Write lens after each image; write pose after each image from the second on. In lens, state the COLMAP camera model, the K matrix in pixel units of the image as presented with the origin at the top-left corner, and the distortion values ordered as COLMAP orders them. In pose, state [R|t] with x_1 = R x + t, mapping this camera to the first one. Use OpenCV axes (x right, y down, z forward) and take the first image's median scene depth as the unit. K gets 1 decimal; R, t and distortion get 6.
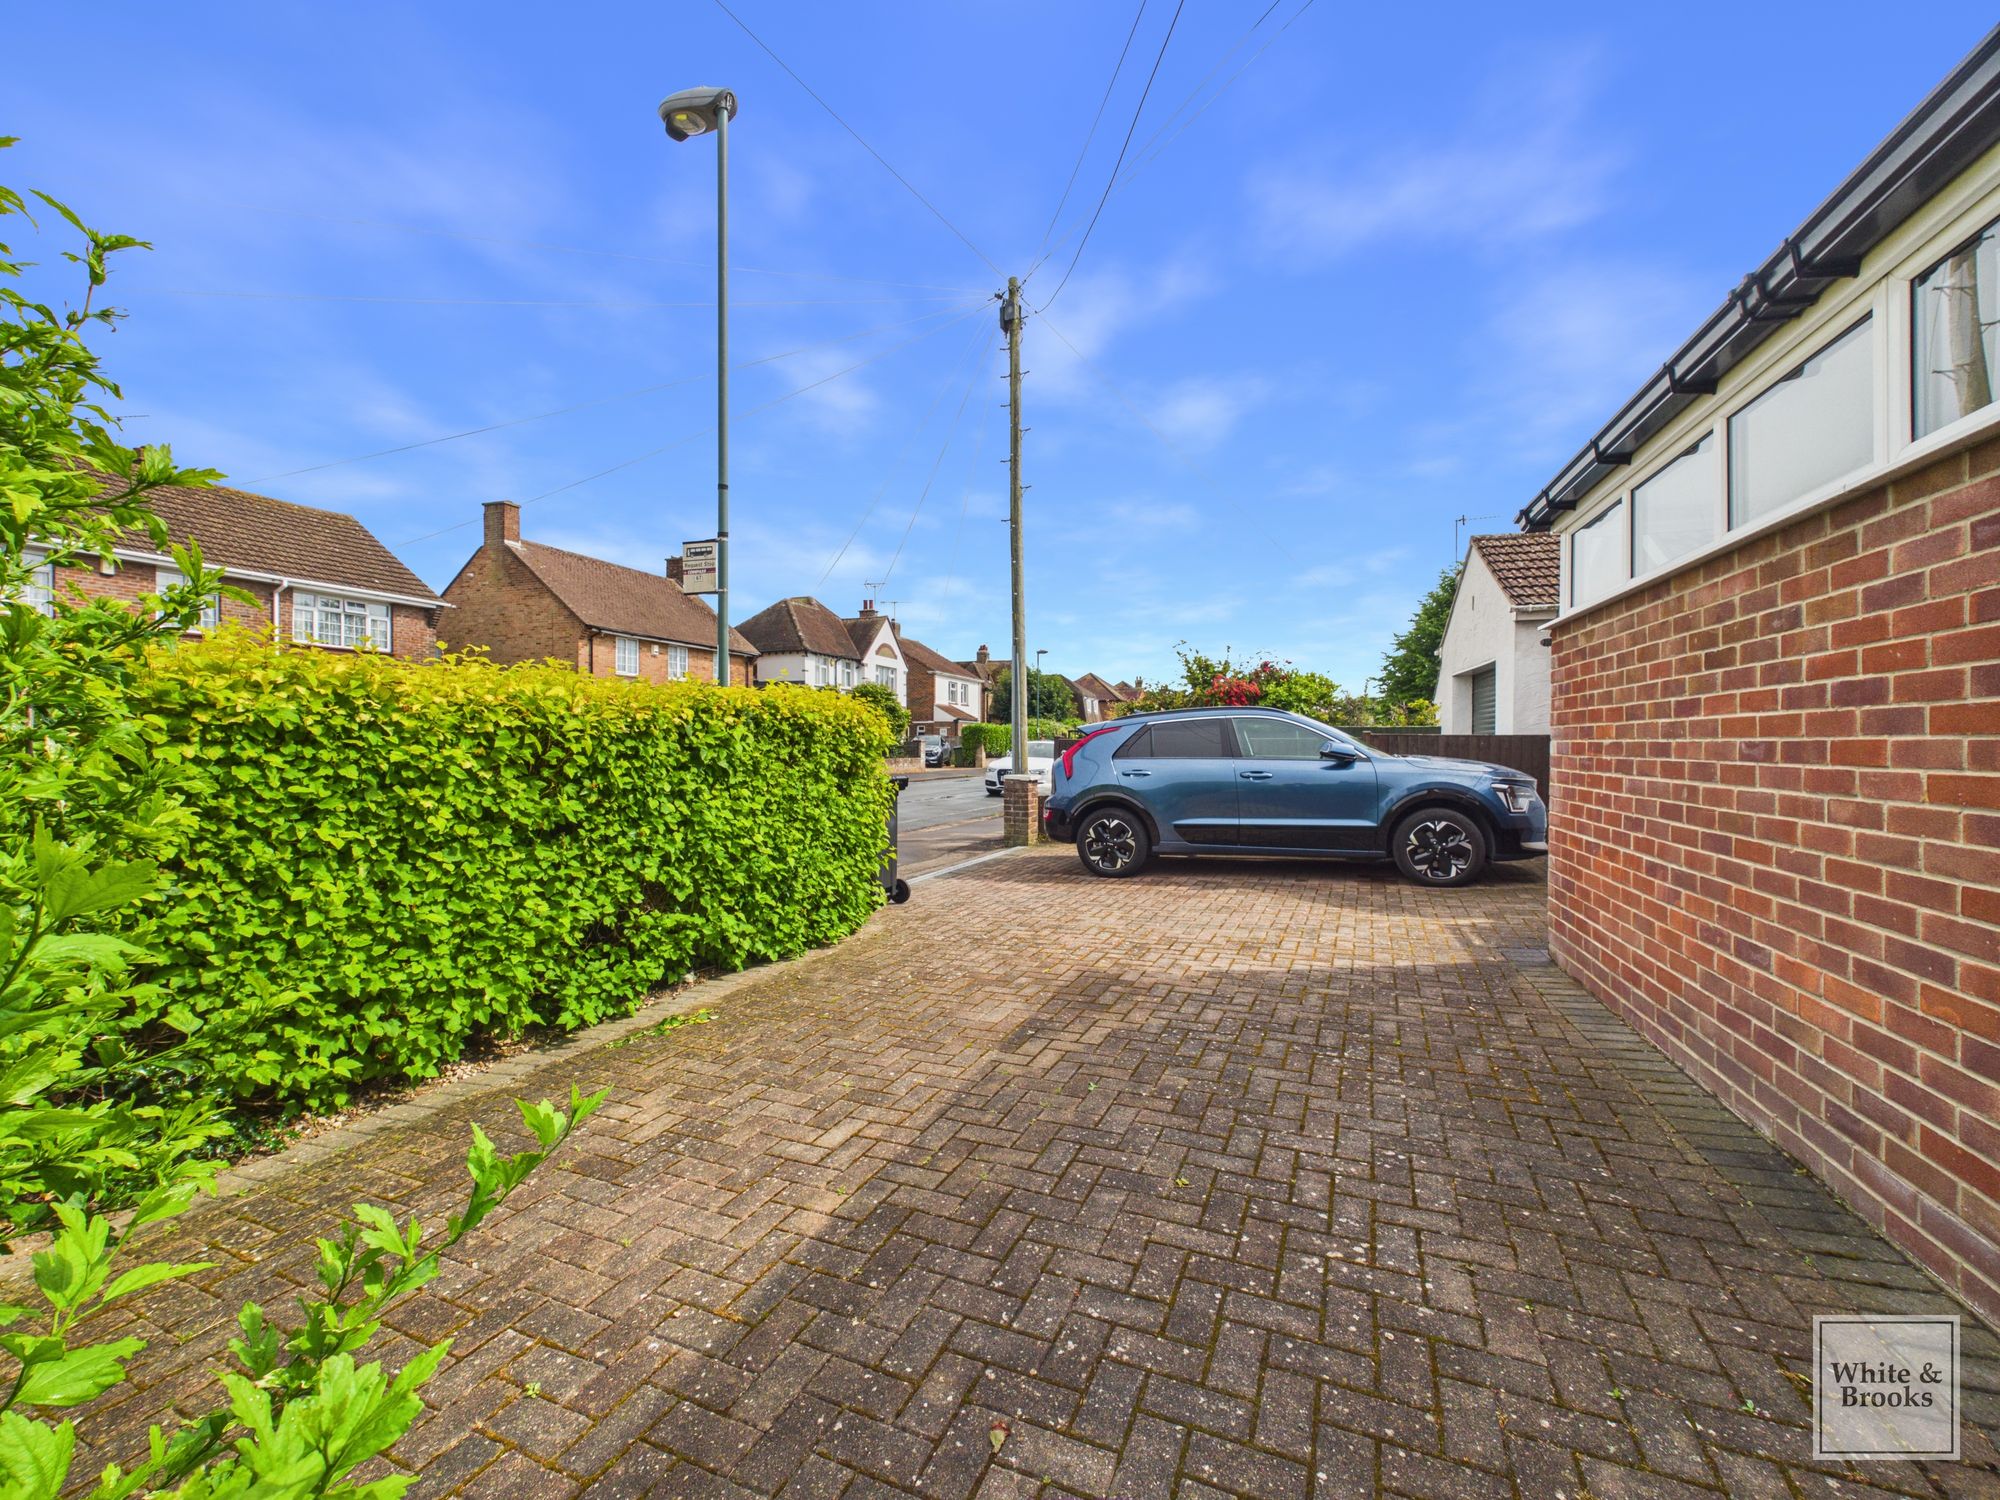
lens RADIAL K [[789.9, 0, 1008.1], [0, 789.9, 743.9], [0, 0, 1]] dist [0.016183, 0.000002]
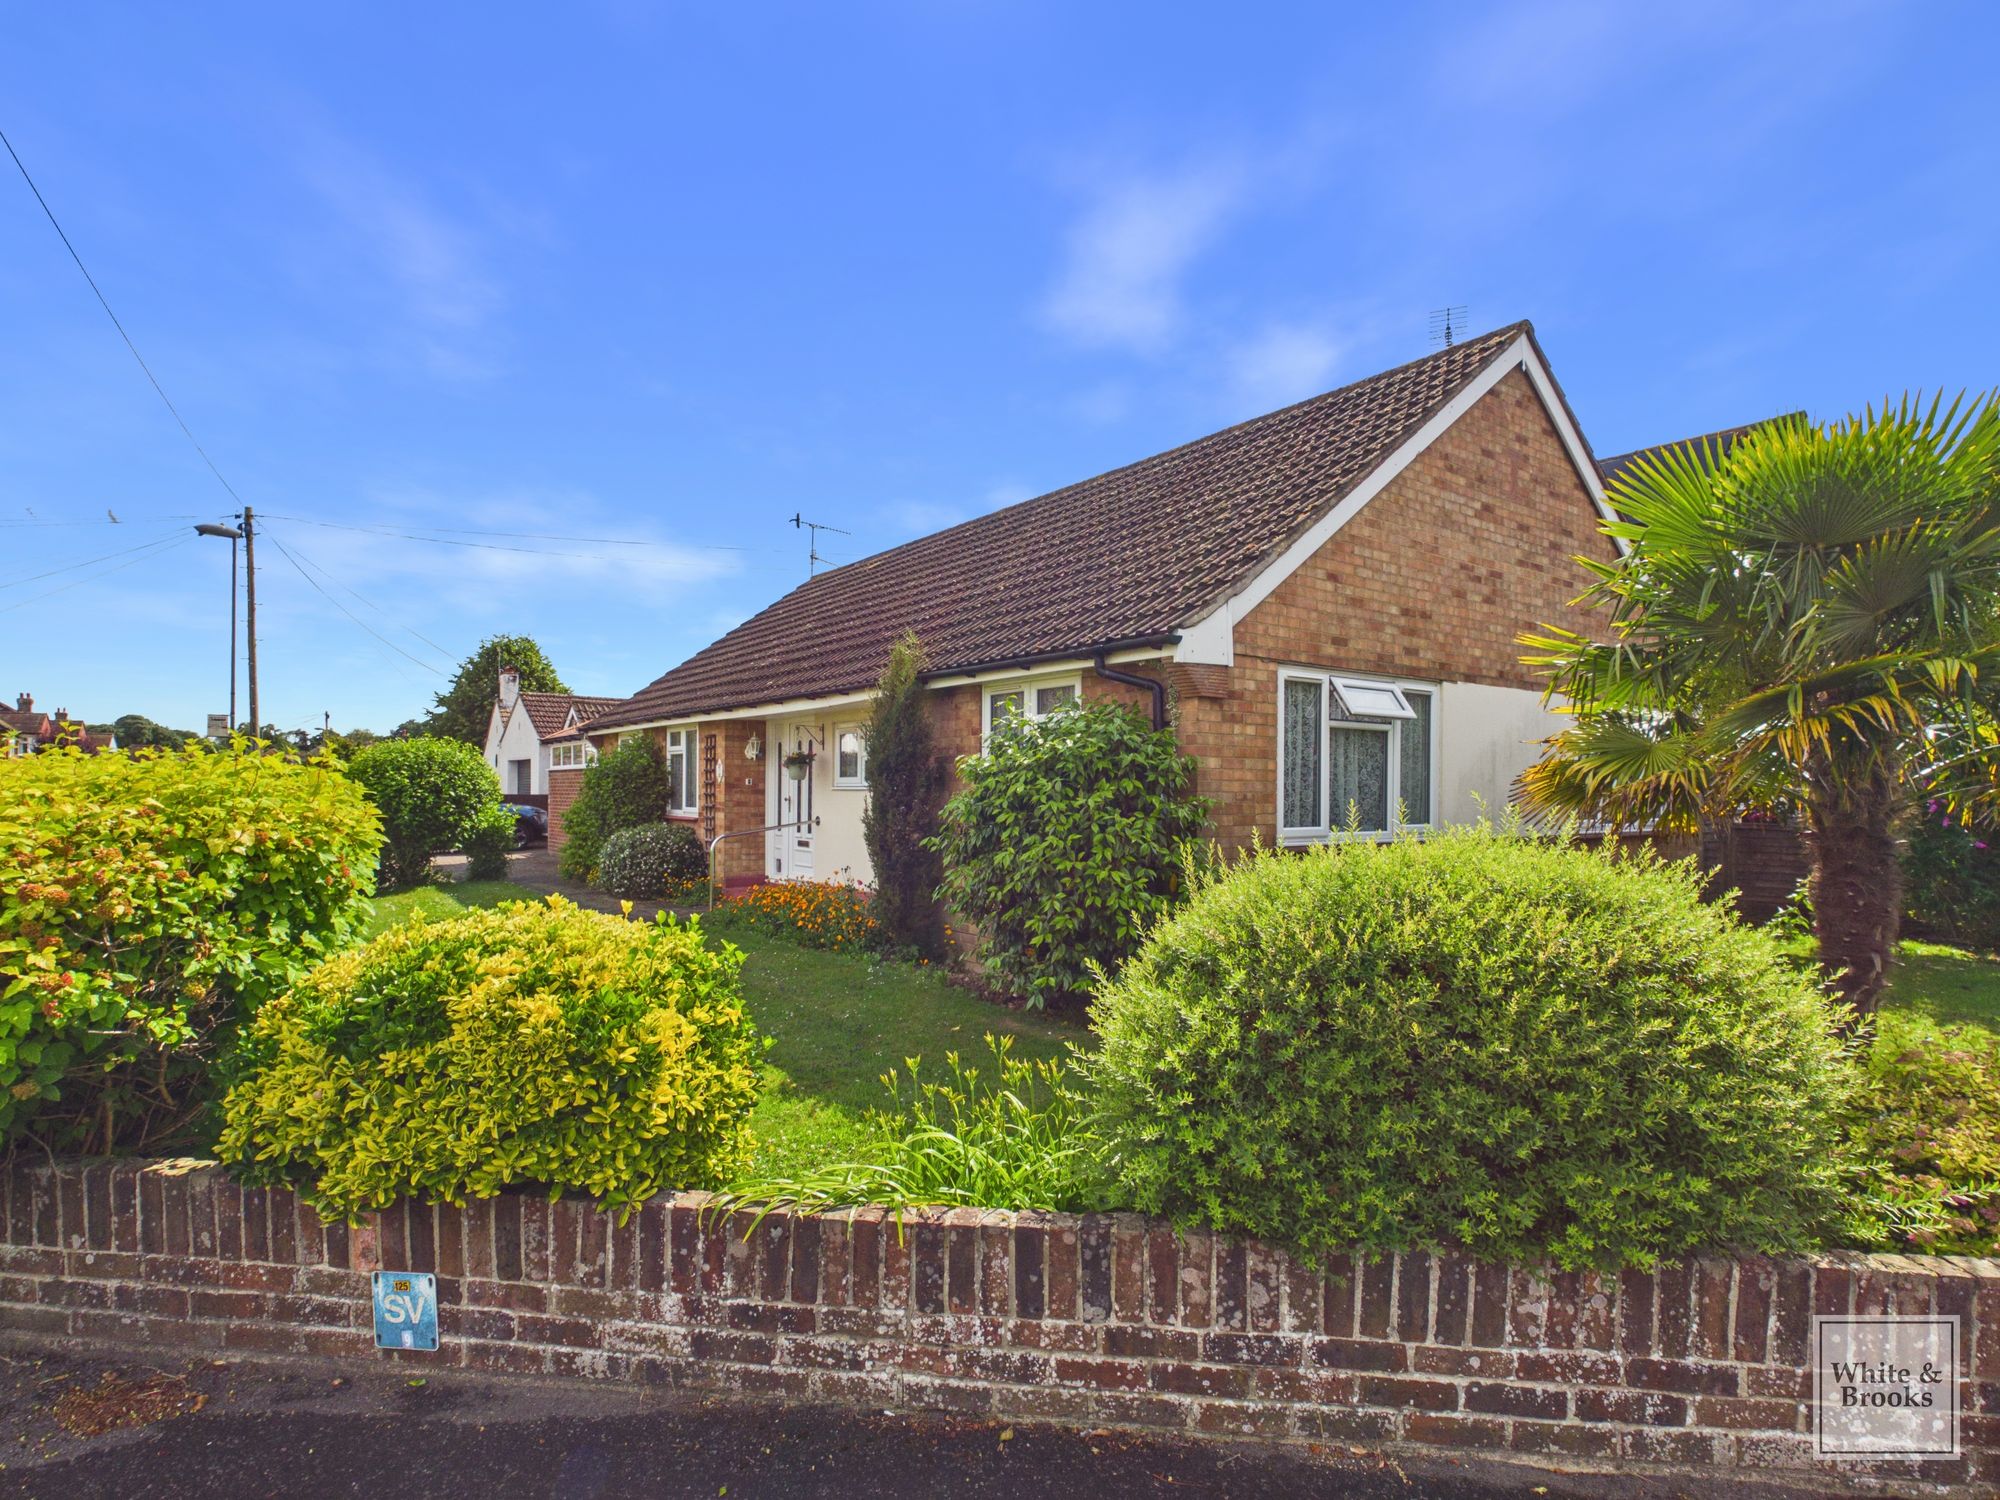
lens RADIAL K [[1057.8, 0, 999.0], [0, 1057.8, 783.8], [0, 0, 1]] dist [-0.000928, 0.002599]
pose [[0.559477, 0.003769, 0.828837, -0.410849], [0.004443, 0.999962, -0.007546, -0.003864], [-0.828834, 0.007904, 0.559439, -0.647735]]
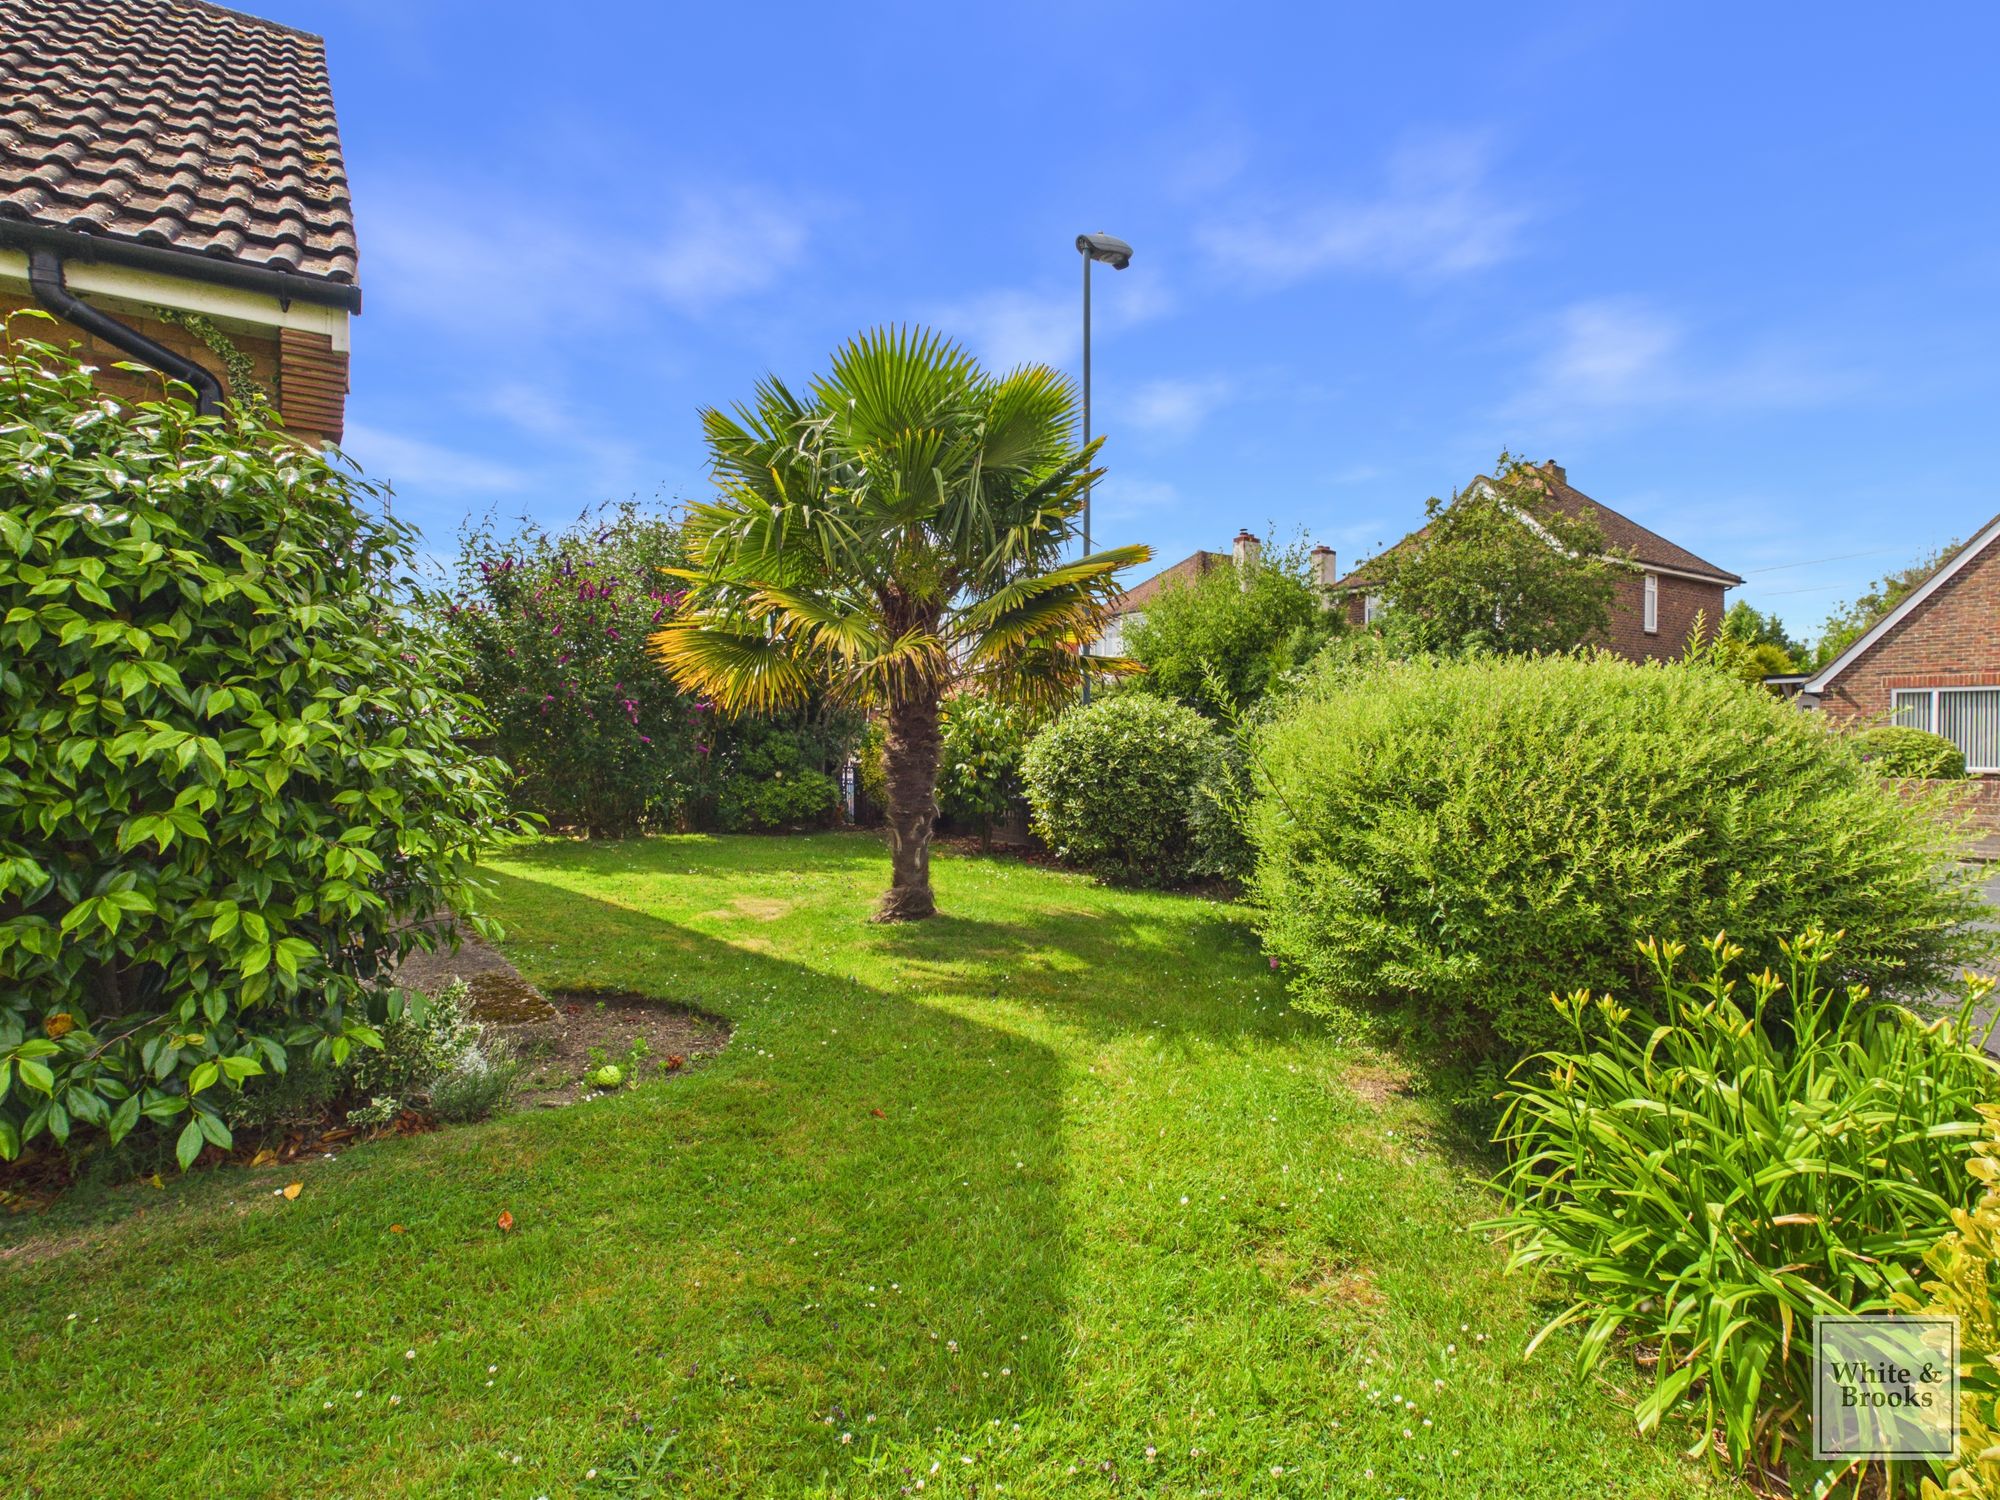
lens RADIAL K [[1057.8, 0, 1003.4], [0, 1057.8, 749.7], [0, 0, 1]] dist [-0.000928, 0.002599]
pose [[-0.813366, -0.019075, 0.581440, -0.308422], [-0.008825, 0.999752, 0.020453, 0.009357], [-0.581686, 0.011504, -0.813332, -0.477352]]
